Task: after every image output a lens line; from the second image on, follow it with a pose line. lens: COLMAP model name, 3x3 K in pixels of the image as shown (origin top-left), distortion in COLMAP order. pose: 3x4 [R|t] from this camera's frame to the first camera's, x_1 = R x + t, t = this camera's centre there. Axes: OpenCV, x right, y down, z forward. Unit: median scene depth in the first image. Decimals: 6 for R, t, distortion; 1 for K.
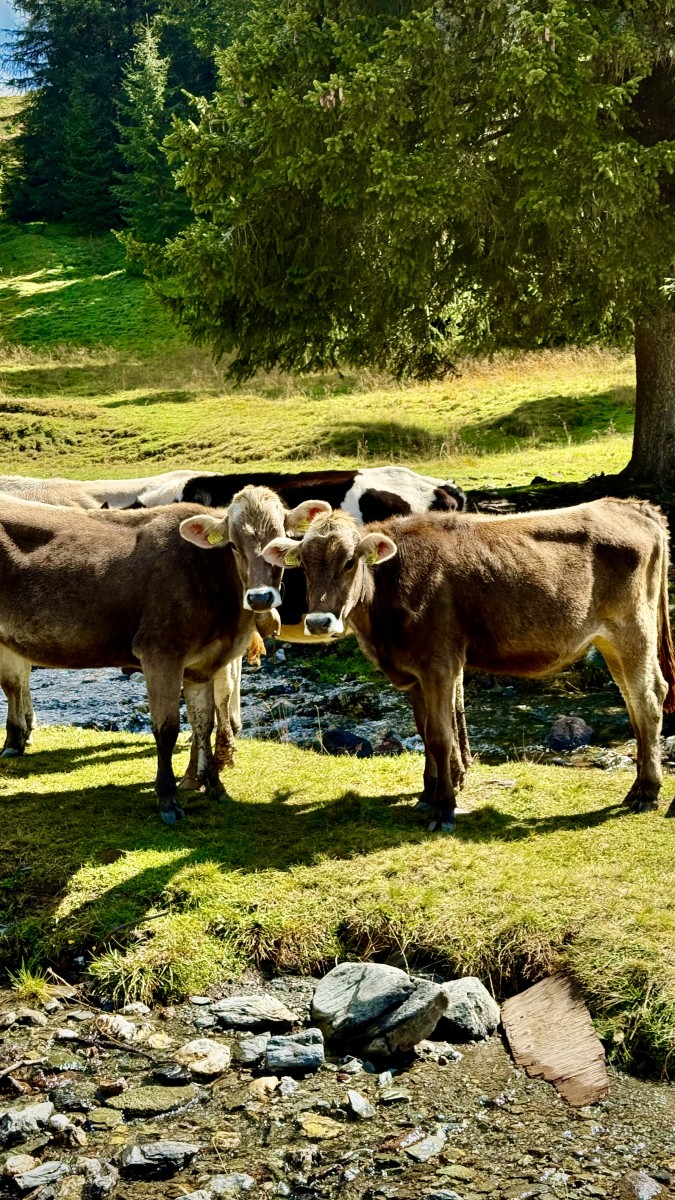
lens RADIAL K [[1578.0, 0, 337.5], [0, 1578.0, 600.0], [0, 0, 1]] dist [0.156605, -0.289956]
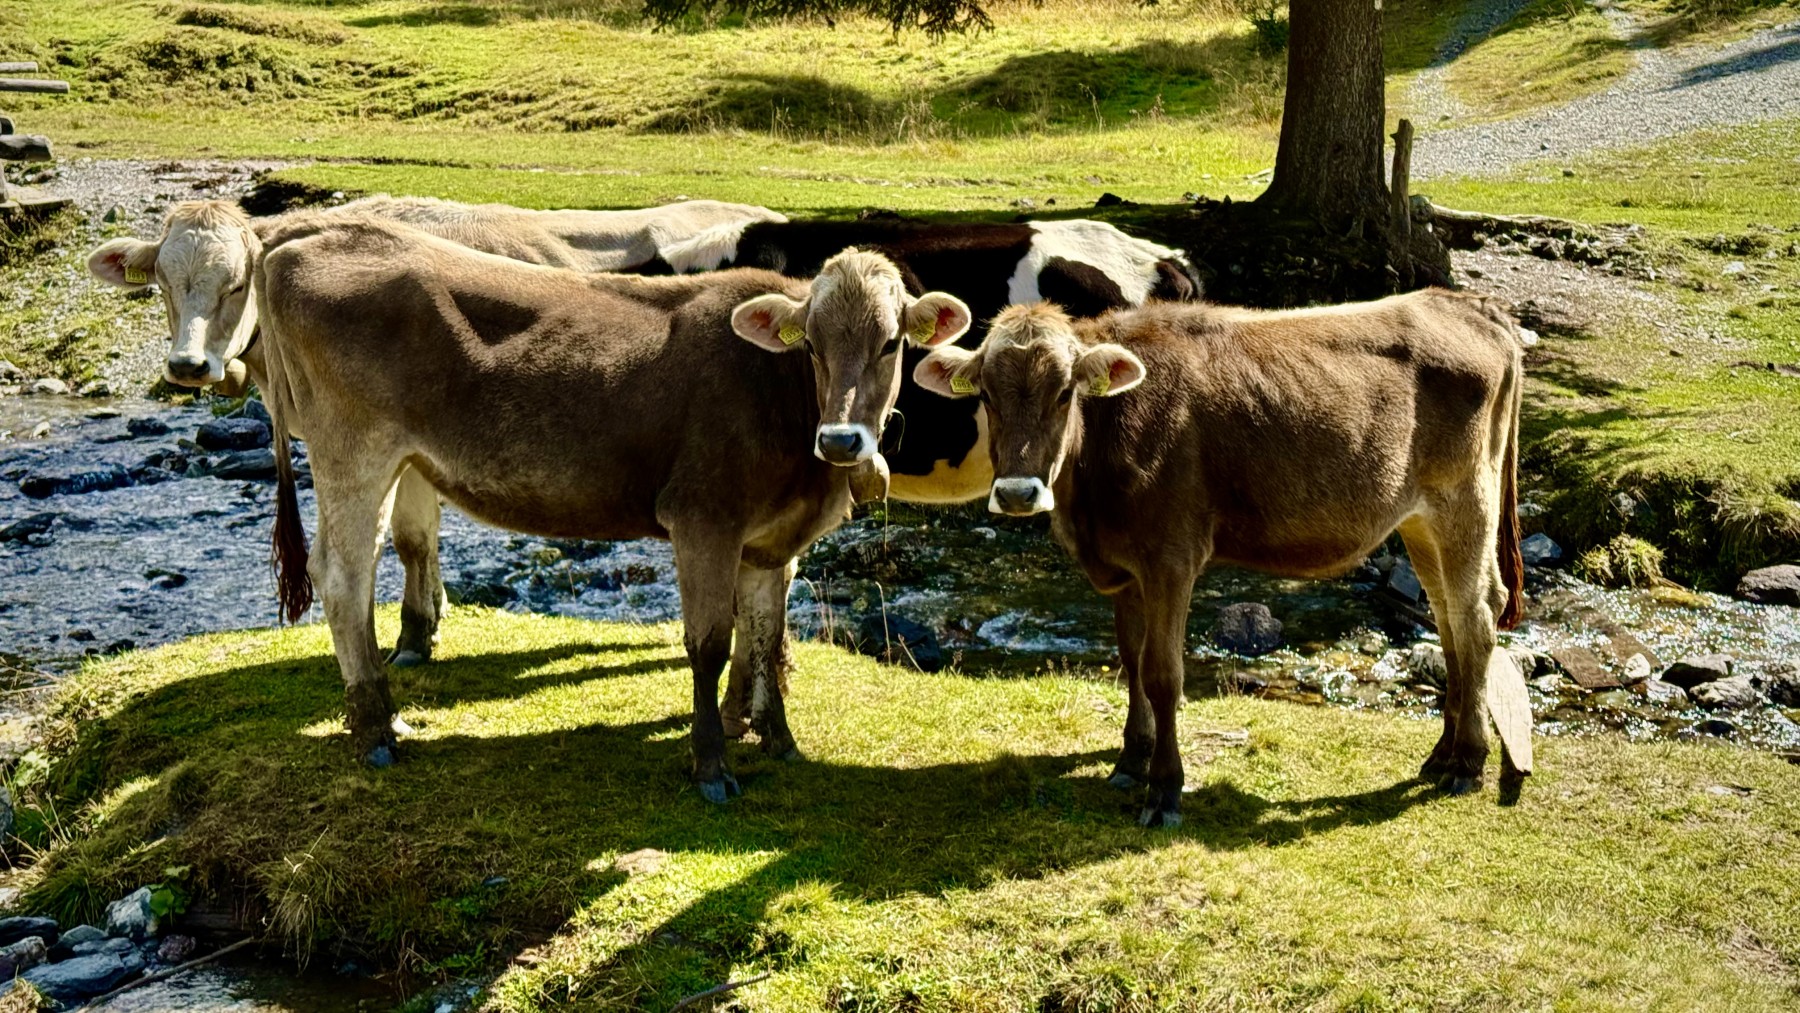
lens RADIAL K [[2367.0, 0, 909.0], [0, 2367.0, 499.5], [0, 0, 1]] dist [0.156605, -0.289956]
pose [[0.994199, 0.034674, 0.101817, -0.123001], [-0.041507, 0.996971, 0.065769, -0.034874], [-0.099228, -0.069613, 0.992627, 0.095320]]
